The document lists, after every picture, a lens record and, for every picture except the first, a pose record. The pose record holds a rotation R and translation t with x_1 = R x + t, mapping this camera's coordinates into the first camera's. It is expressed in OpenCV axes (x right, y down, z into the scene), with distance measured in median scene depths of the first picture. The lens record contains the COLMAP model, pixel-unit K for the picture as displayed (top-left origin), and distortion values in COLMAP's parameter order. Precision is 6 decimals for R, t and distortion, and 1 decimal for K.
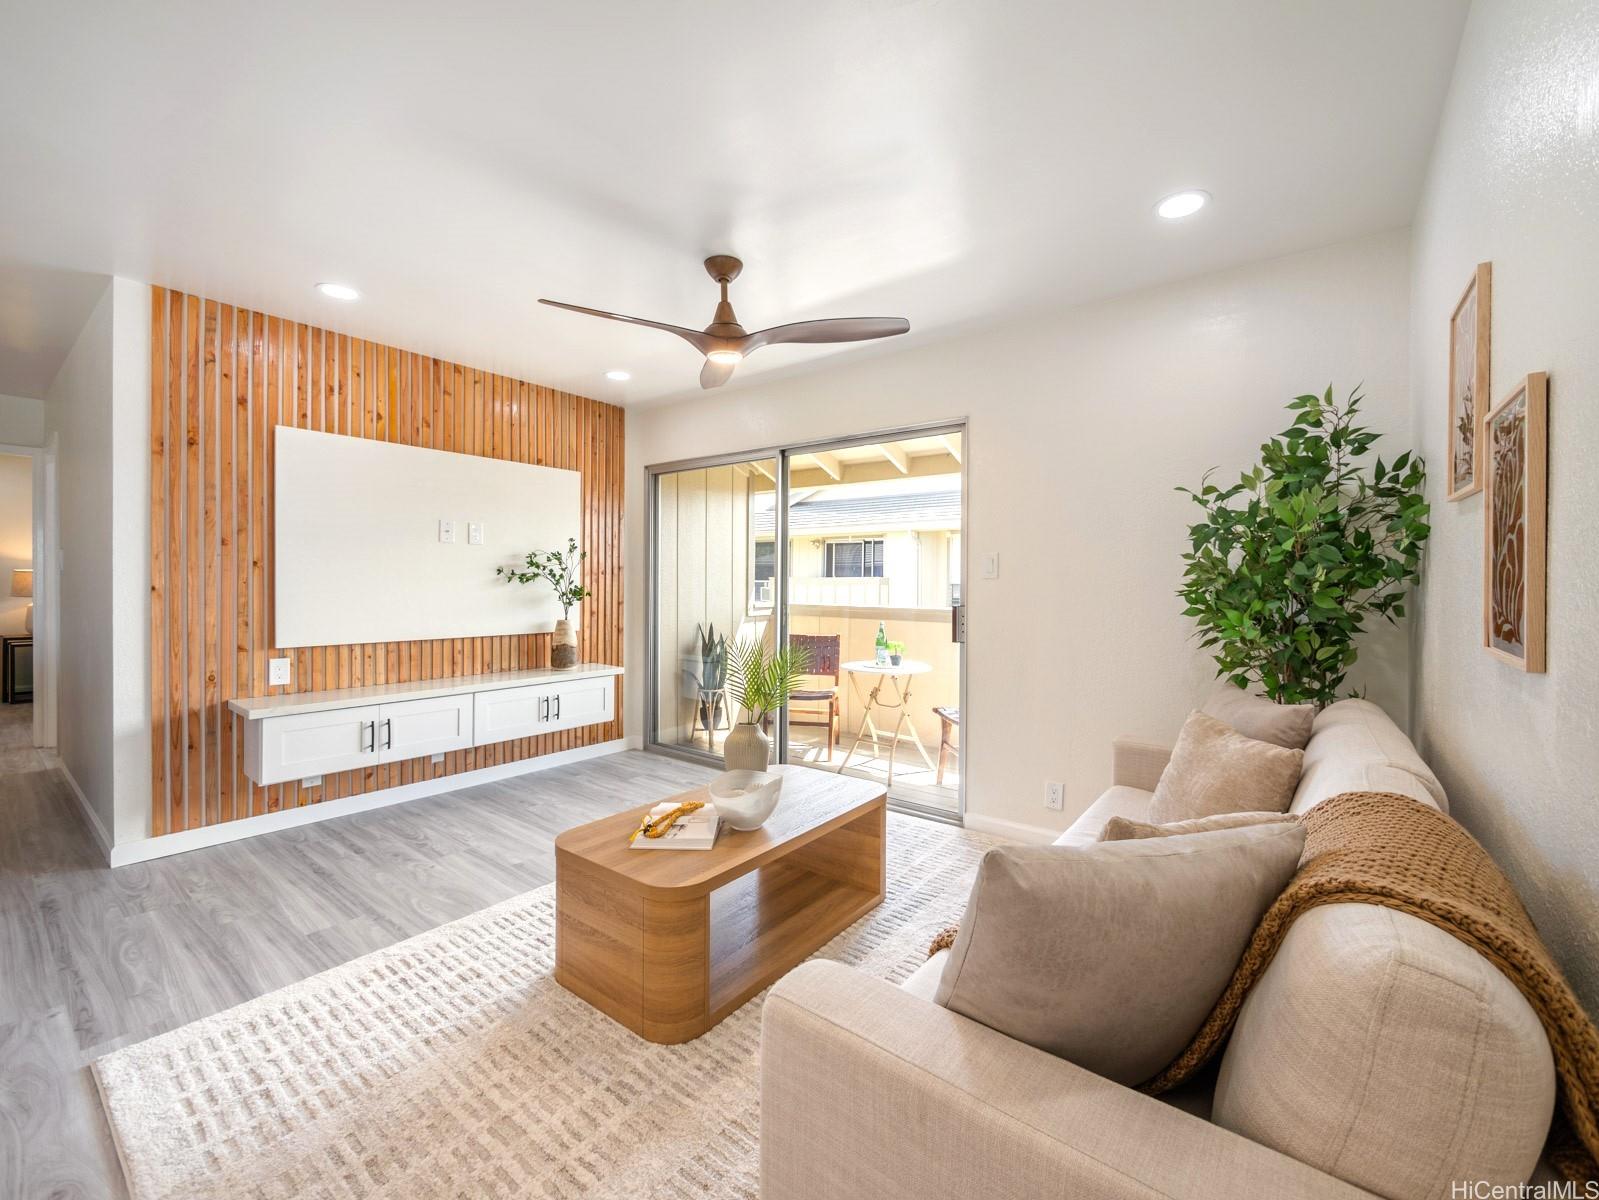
lens RADIAL K [[670.0, 0, 795.0], [0, 670.0, 590.8], [0, 0, 1]] dist [-0.006164, 0.001432]
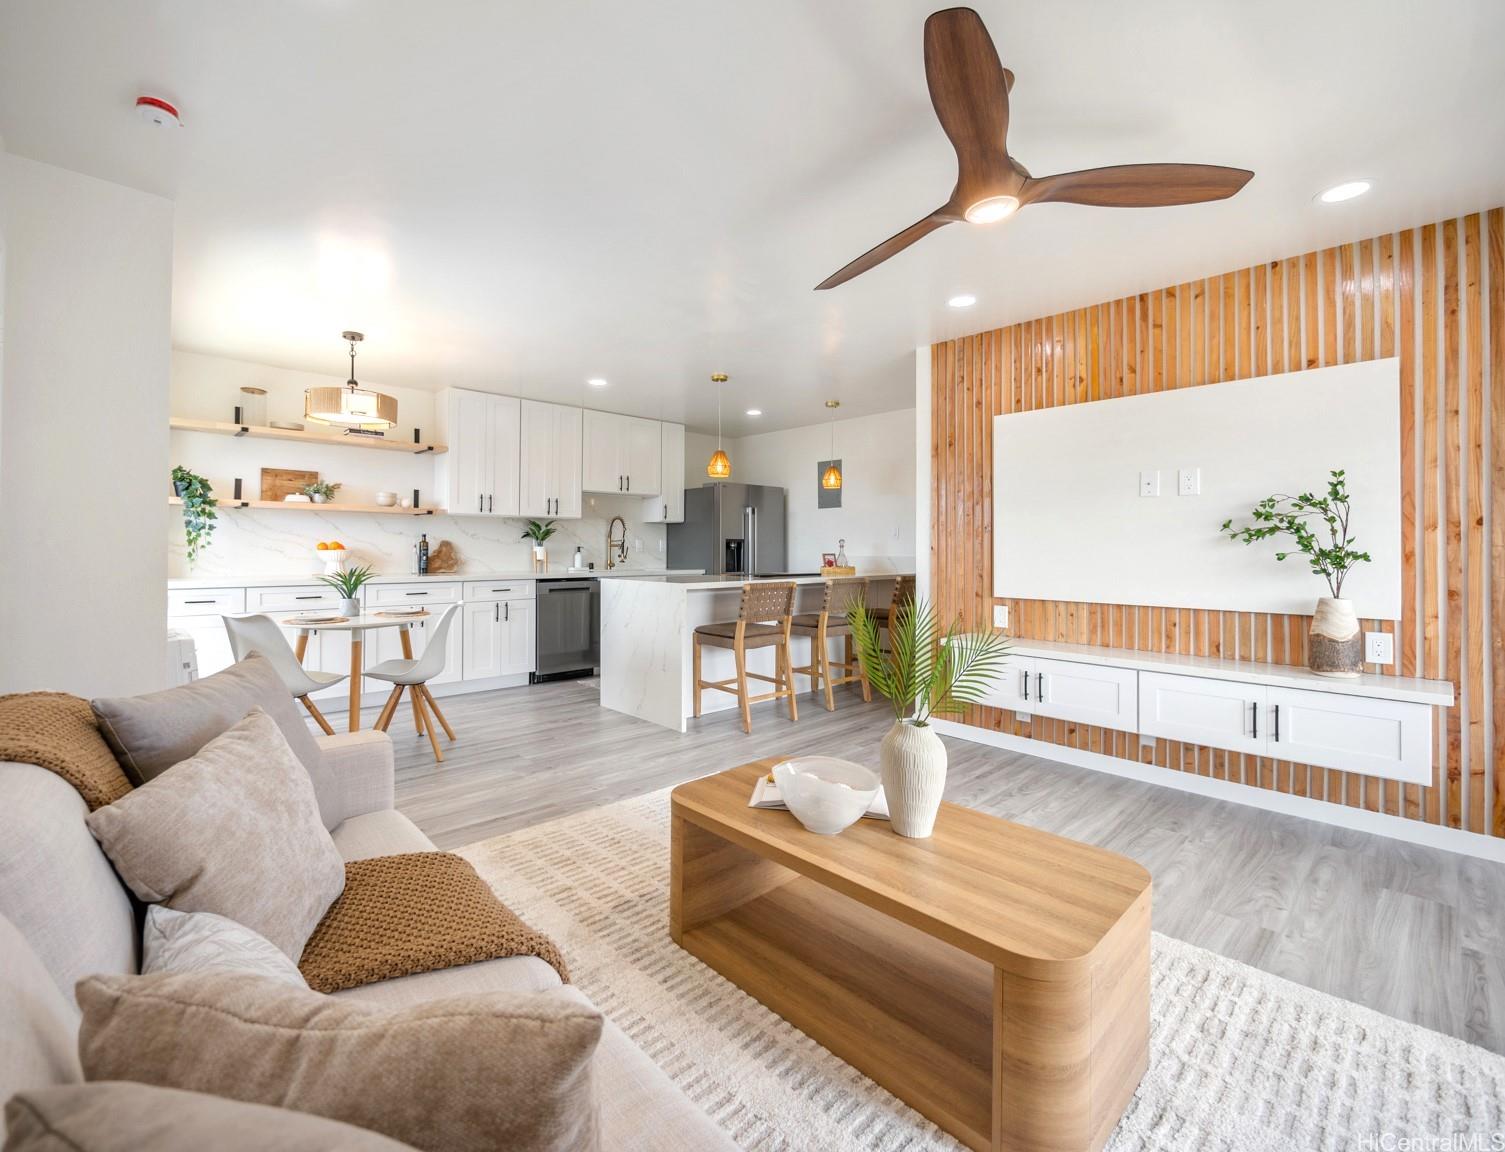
lens RADIAL K [[658.1, 0, 693.5], [0, 658.1, 541.2], [0, 0, 1]] dist [-0.008182, 0.001791]
pose [[-0.184085, -0.017790, -0.982749, 0.474331], [-0.016289, 0.999754, -0.015047, 0.009962], [0.982775, 0.013238, -0.184330, 0.623643]]
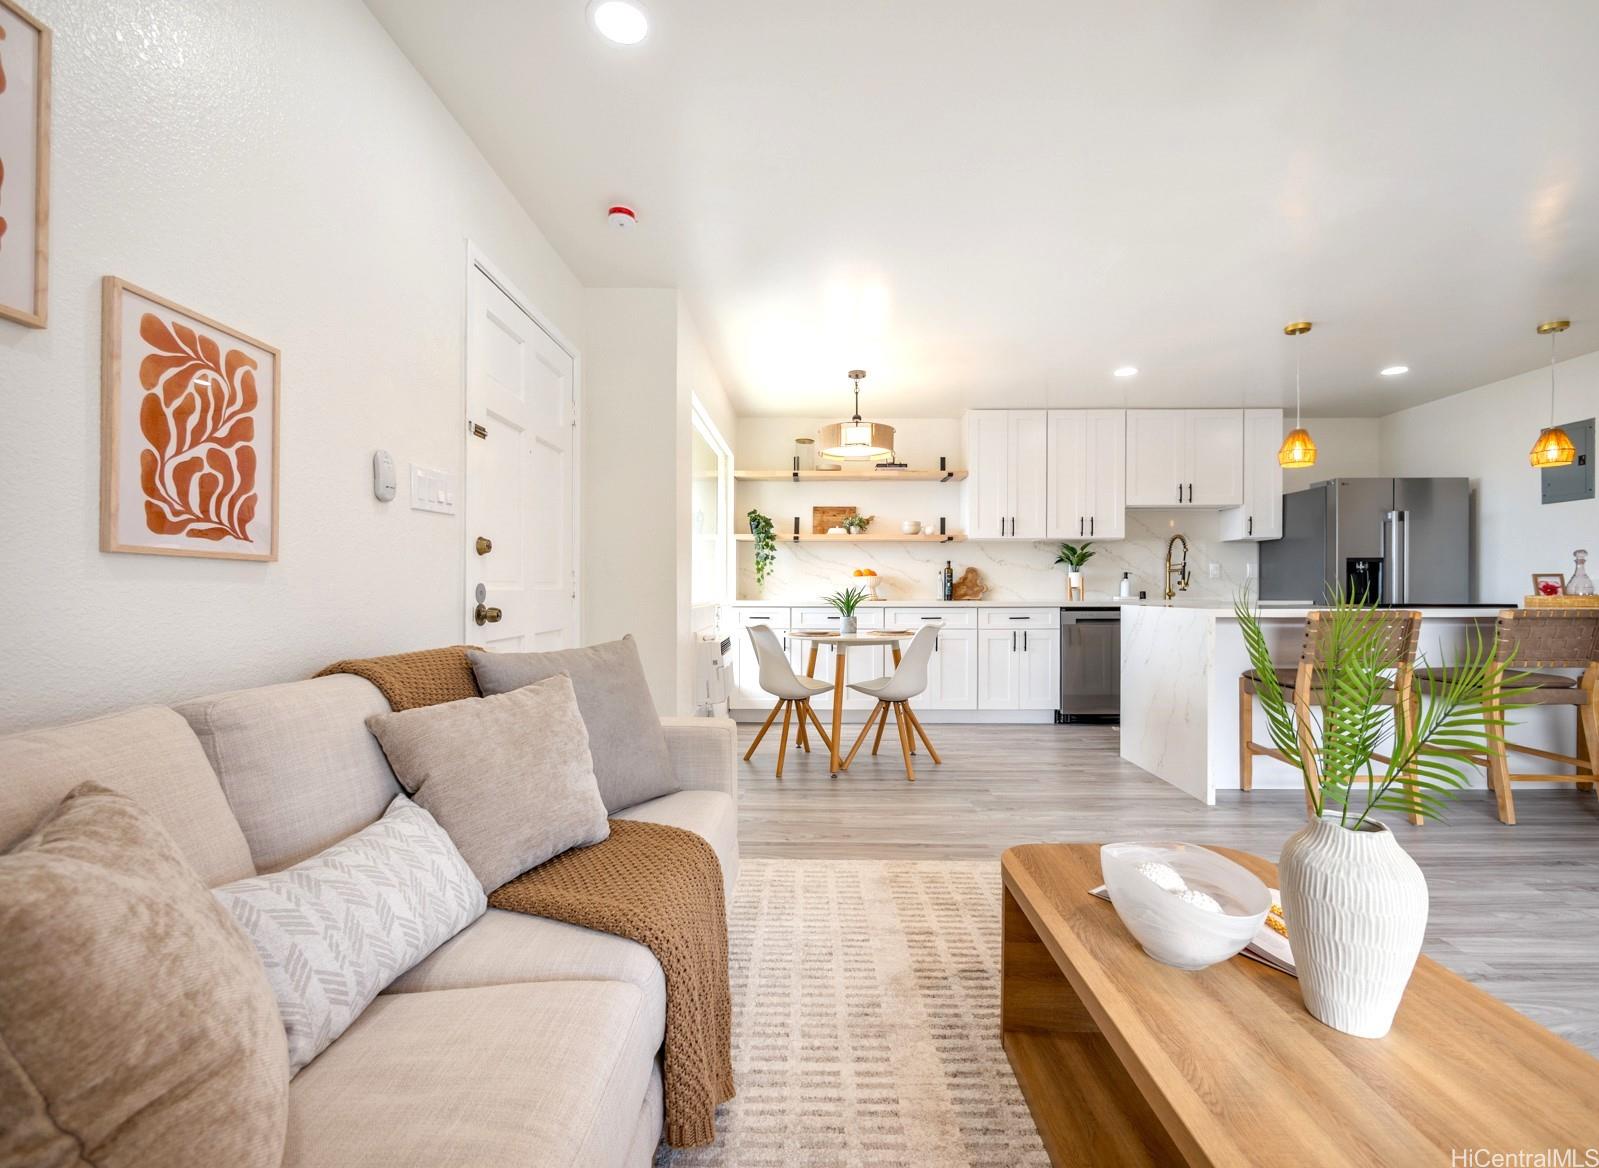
lens RADIAL K [[670.0, 0, 813.7], [0, 670.0, 590.8], [0, 0, 1]] dist [-0.006164, 0.001432]
pose [[-0.790025, -0.003882, -0.613063, 0.295760], [-0.011532, 0.999897, 0.008530, 0.042482], [0.612967, 0.013809, -0.789988, 0.779571]]
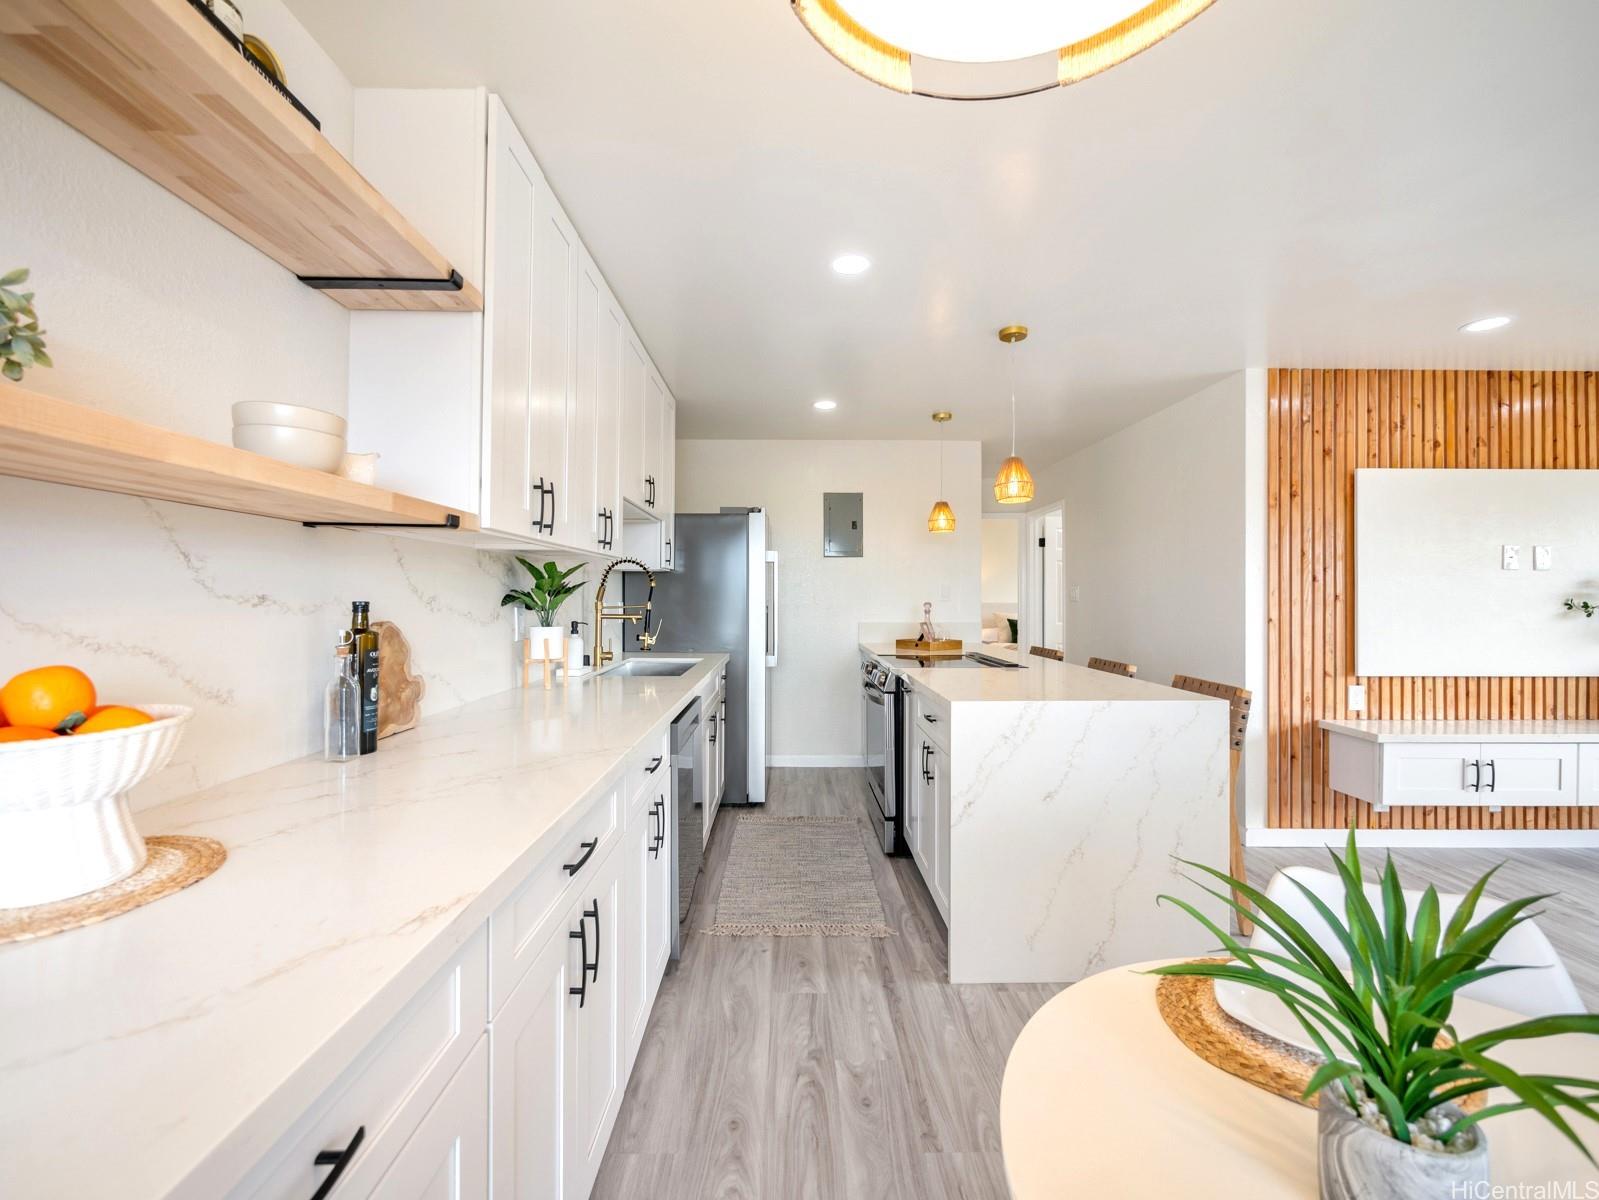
lens RADIAL K [[670.0, 0, 788.9], [0, 670.0, 594.3], [0, 0, 1]] dist [-0.006164, 0.001432]
pose [[0.622974, -0.009038, -0.782190, -0.465110], [-0.006791, 0.999833, -0.016961, -0.019388], [0.782213, 0.015878, 0.622809, -0.353885]]
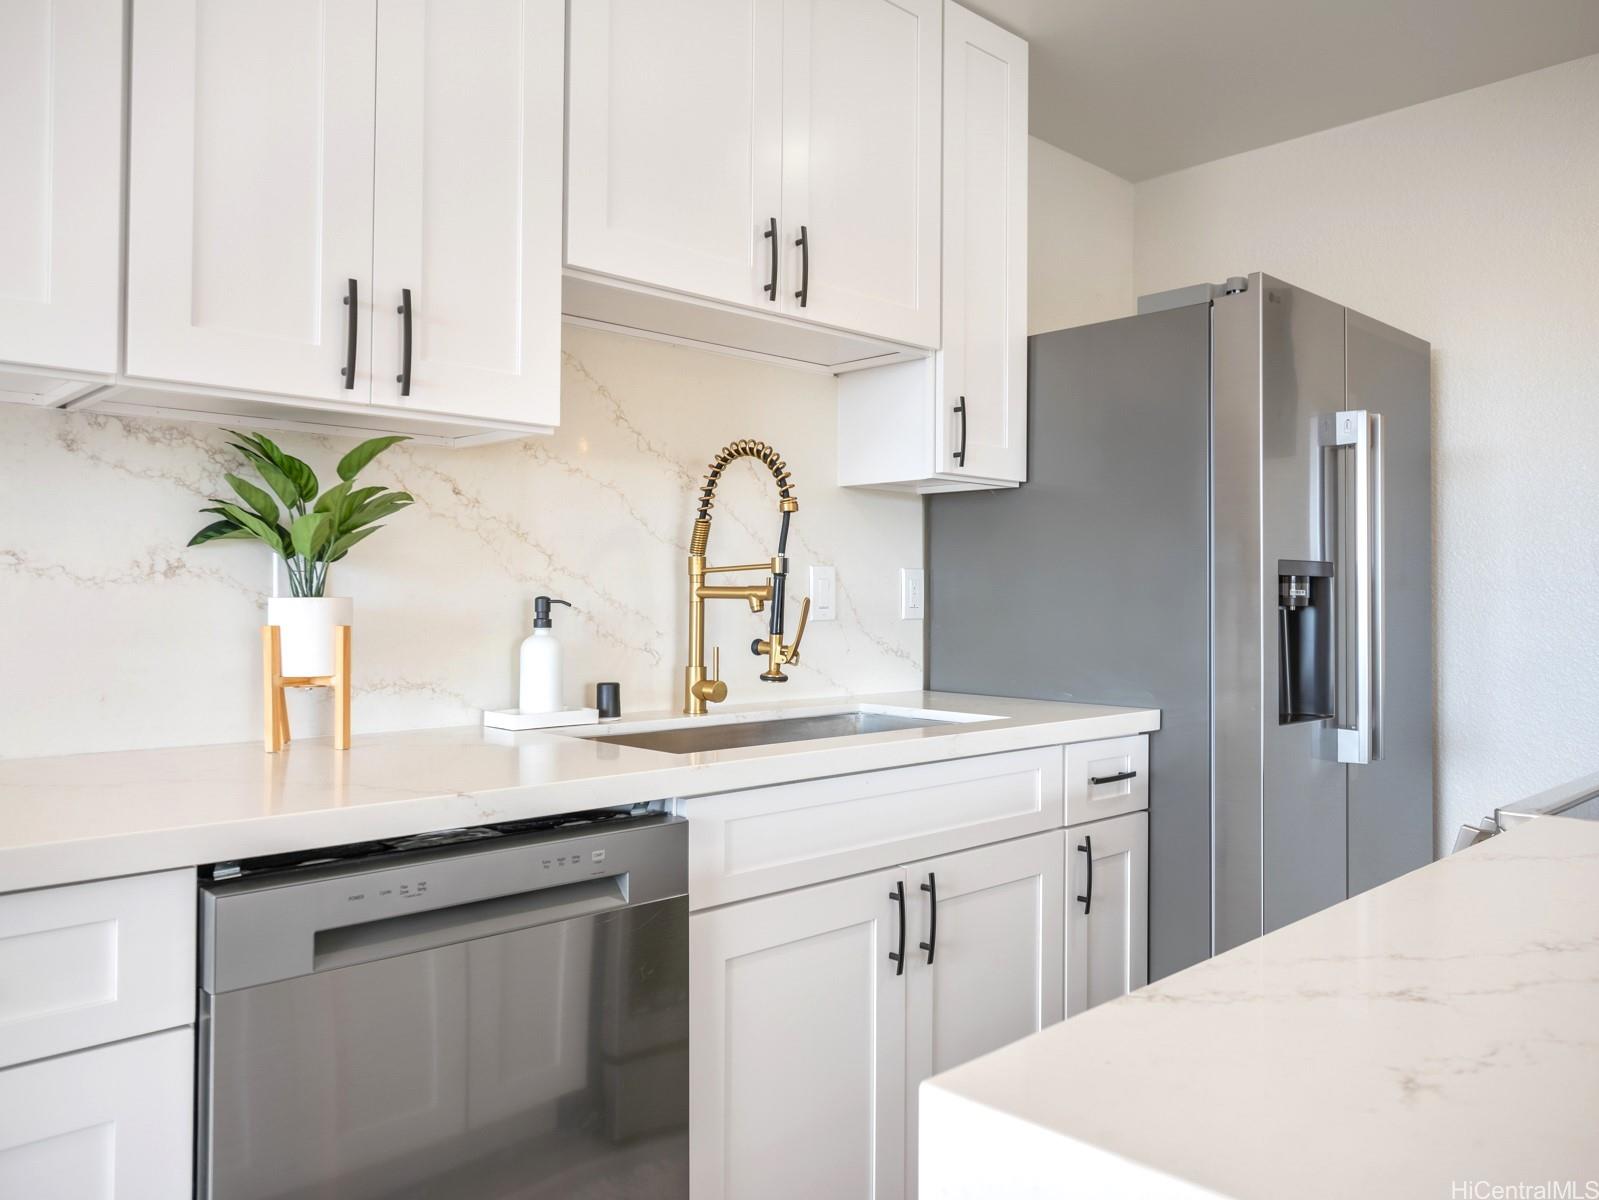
lens RADIAL K [[1161.2, 0, 778.9], [0, 1161.2, 592.1], [0, 0, 1]] dist [0.001814, 0.000749]
pose [[-0.146756, -0.014251, -0.989070, -0.714887], [-0.017433, 0.999778, -0.011818, 0.004739], [0.989019, 0.015508, -0.146972, 0.172219]]
